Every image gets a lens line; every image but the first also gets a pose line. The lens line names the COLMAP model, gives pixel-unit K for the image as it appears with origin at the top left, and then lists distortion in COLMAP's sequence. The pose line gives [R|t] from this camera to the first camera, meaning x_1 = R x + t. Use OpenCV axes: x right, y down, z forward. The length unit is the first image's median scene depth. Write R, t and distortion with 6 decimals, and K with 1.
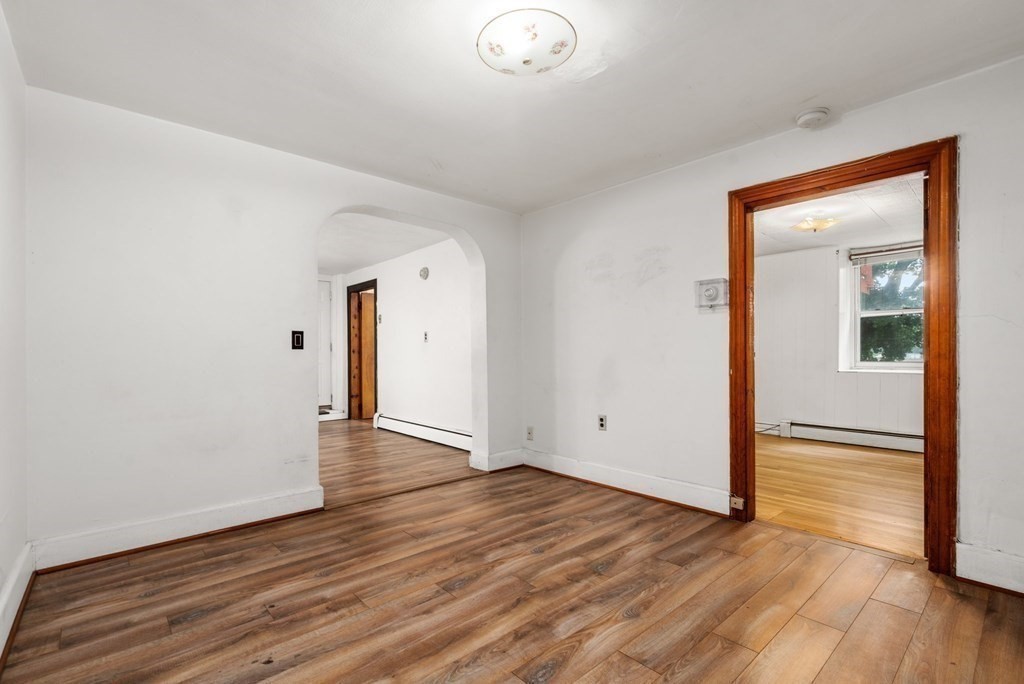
lens RADIAL K [[462.3, 0, 512.0], [0, 462.3, 342.0], [0, 0, 1]] dist [0.001134, 0.000200]
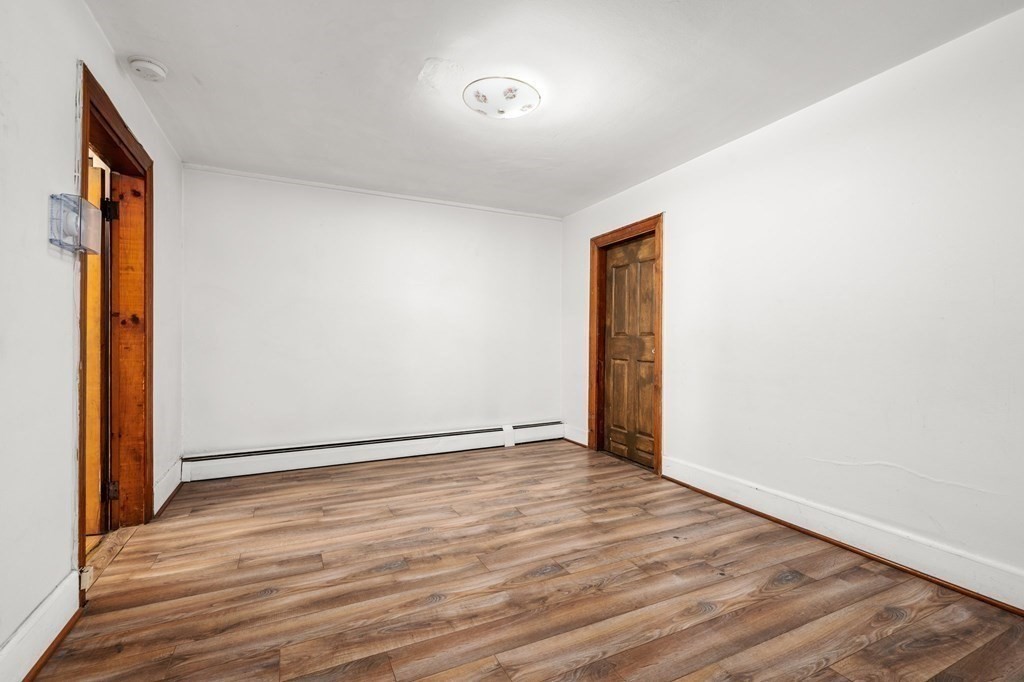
lens RADIAL K [[462.3, 0, 512.0], [0, 462.3, 341.0], [0, 0, 1]] dist [0.001134, 0.000200]
pose [[-0.962485, -0.001285, 0.271331, -0.309005], [-0.009416, 0.999545, -0.028667, 0.061915], [-0.271171, -0.030147, -0.962059, 1.972573]]
